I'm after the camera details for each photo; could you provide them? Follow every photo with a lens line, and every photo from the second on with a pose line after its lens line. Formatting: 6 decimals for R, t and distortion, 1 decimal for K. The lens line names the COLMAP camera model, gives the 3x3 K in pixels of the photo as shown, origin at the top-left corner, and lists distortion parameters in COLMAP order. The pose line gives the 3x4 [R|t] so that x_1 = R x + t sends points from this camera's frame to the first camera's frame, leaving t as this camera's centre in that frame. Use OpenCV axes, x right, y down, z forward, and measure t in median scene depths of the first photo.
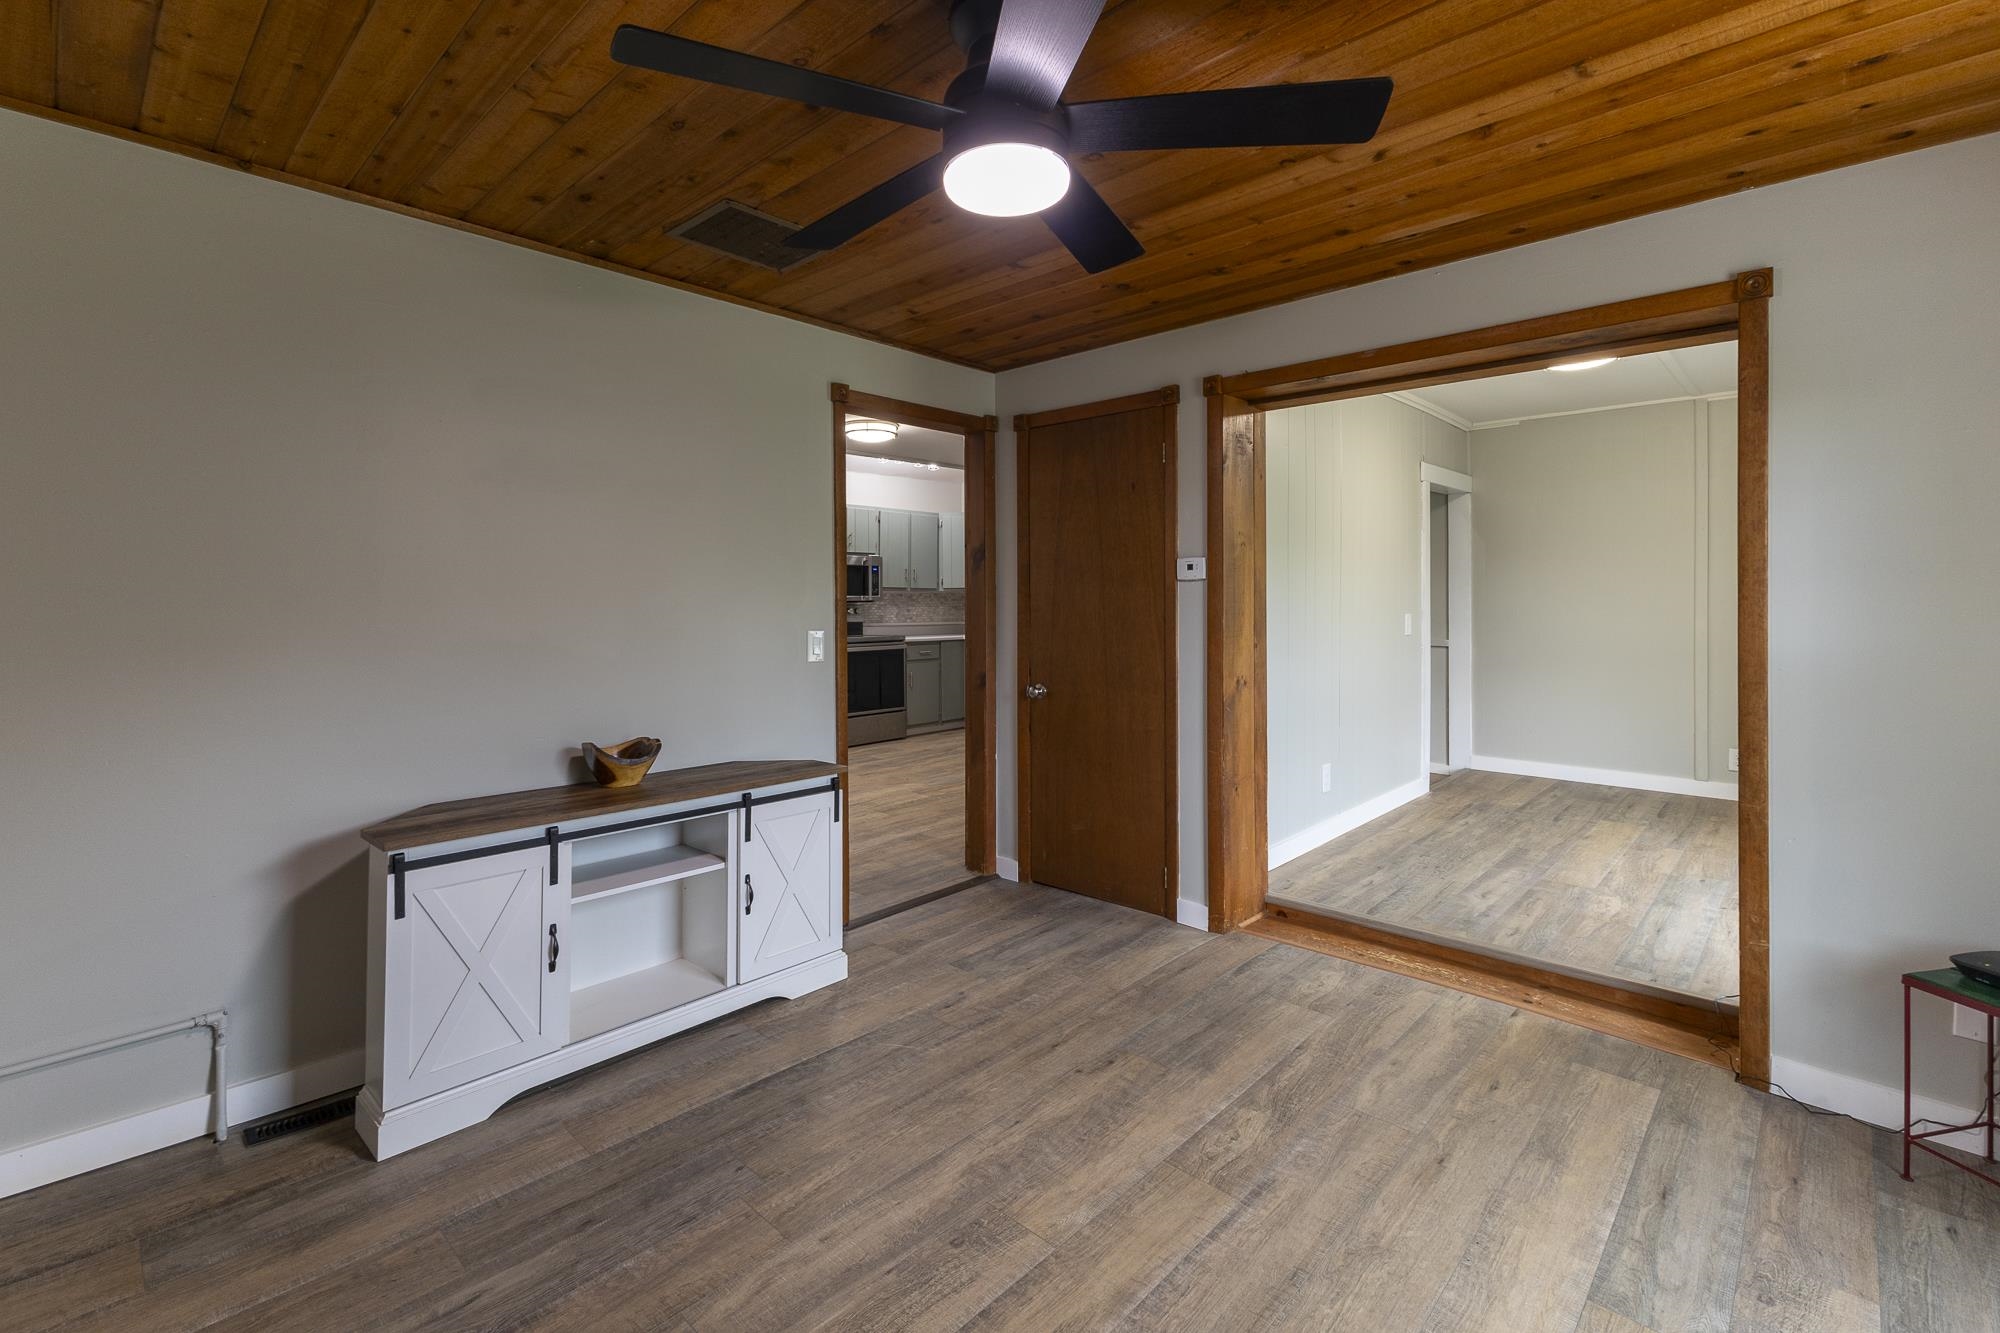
lens RADIAL K [[883.8, 0, 1008.3], [0, 883.8, 602.9], [0, 0, 1]] dist [0.006657, -0.000590]
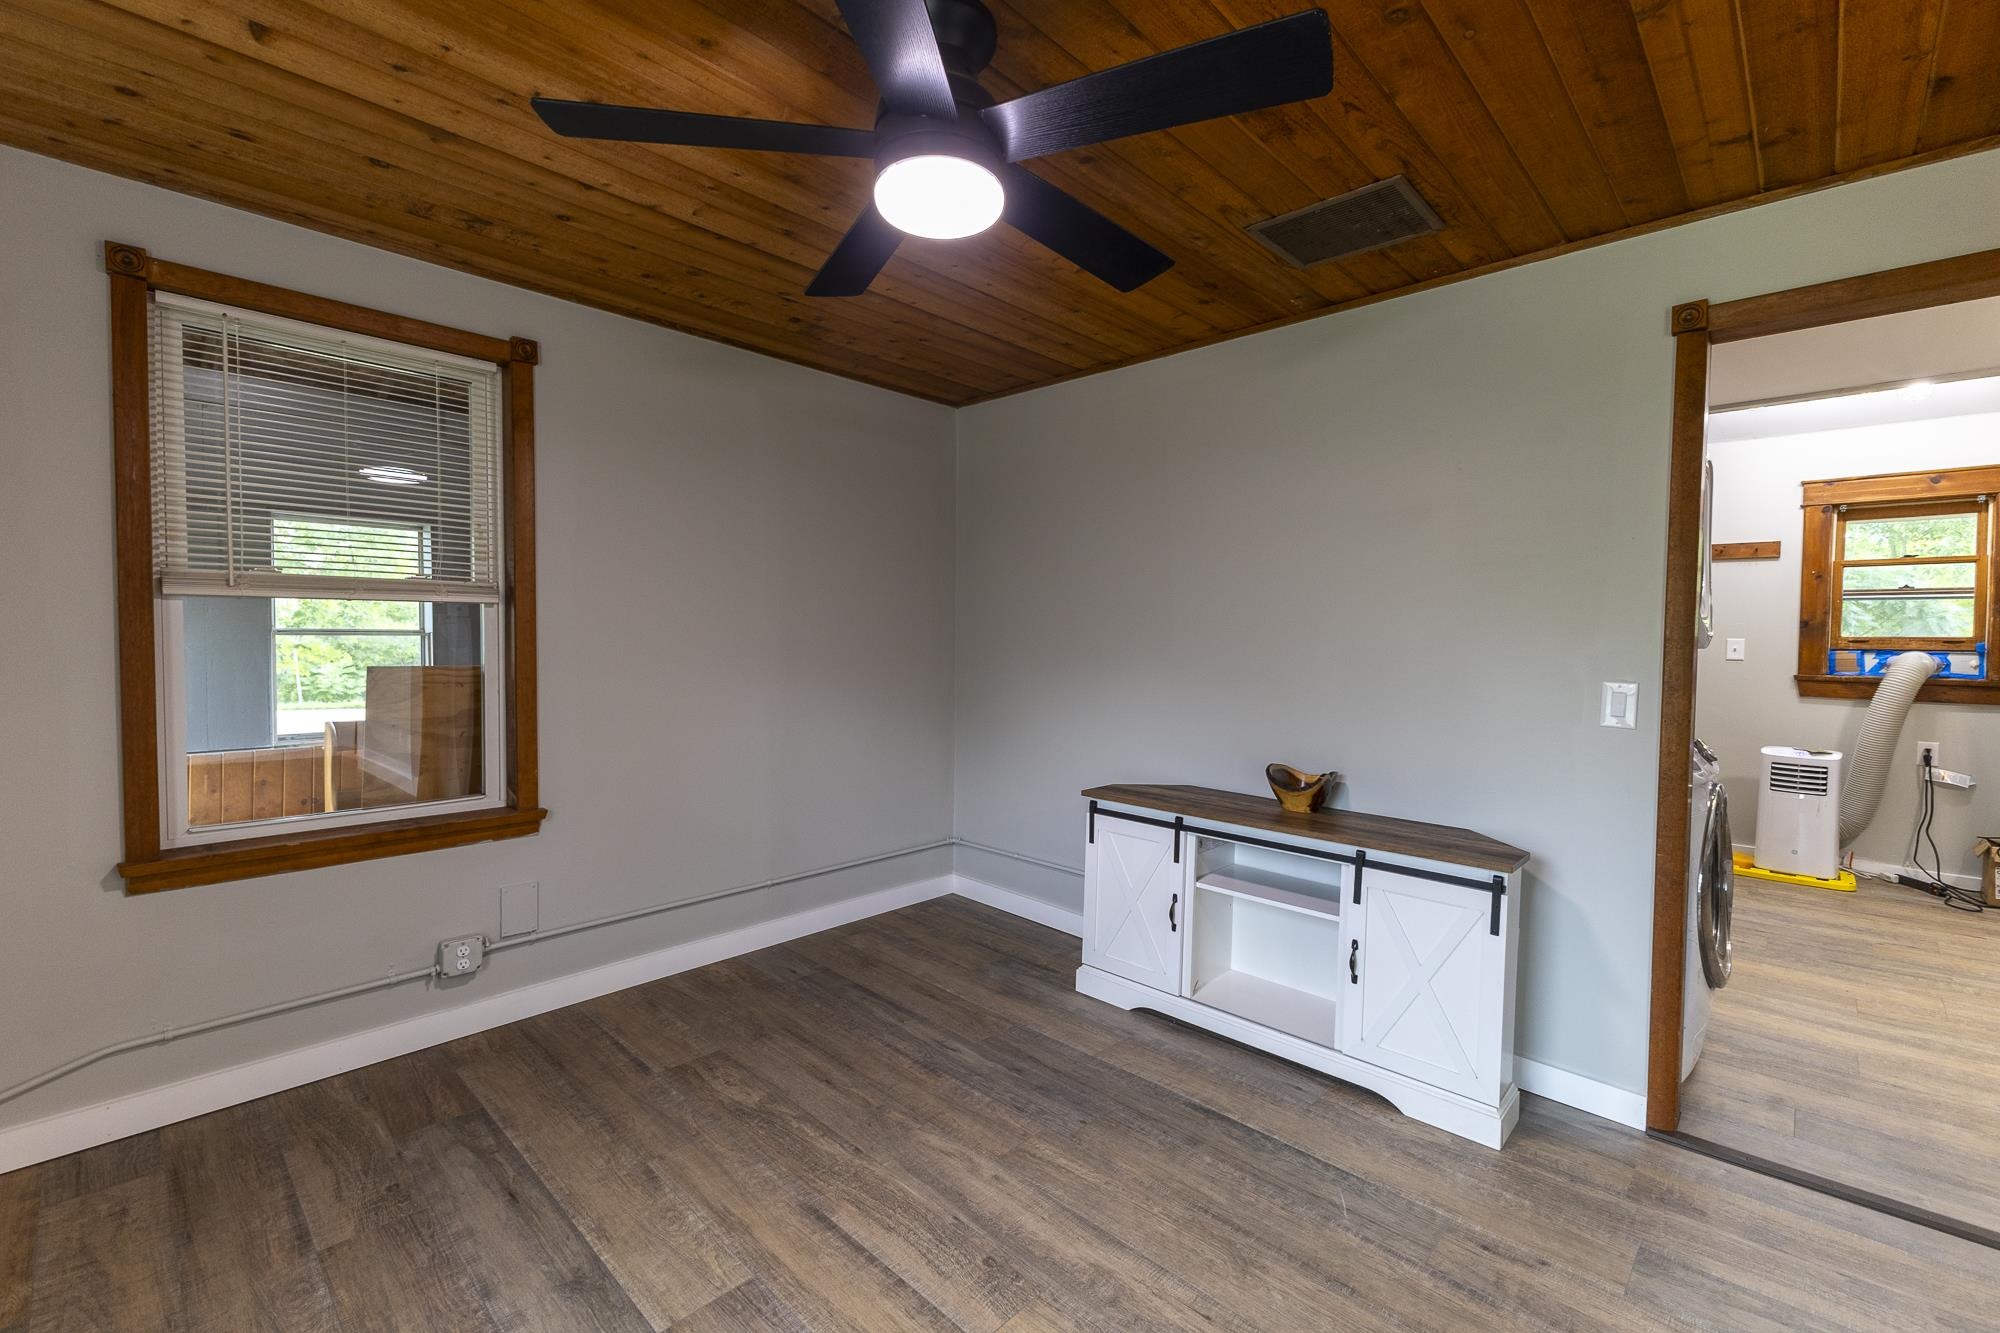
lens RADIAL K [[855.0, 0, 1005.2], [0, 855.0, 665.1], [0, 0, 1]] dist [0.012469, -0.000730]
pose [[-0.009935, 0.035386, -0.999324, 0.652877], [-0.016843, 0.999226, 0.035550, 0.002019], [0.999809, 0.017185, -0.009332, 0.734136]]
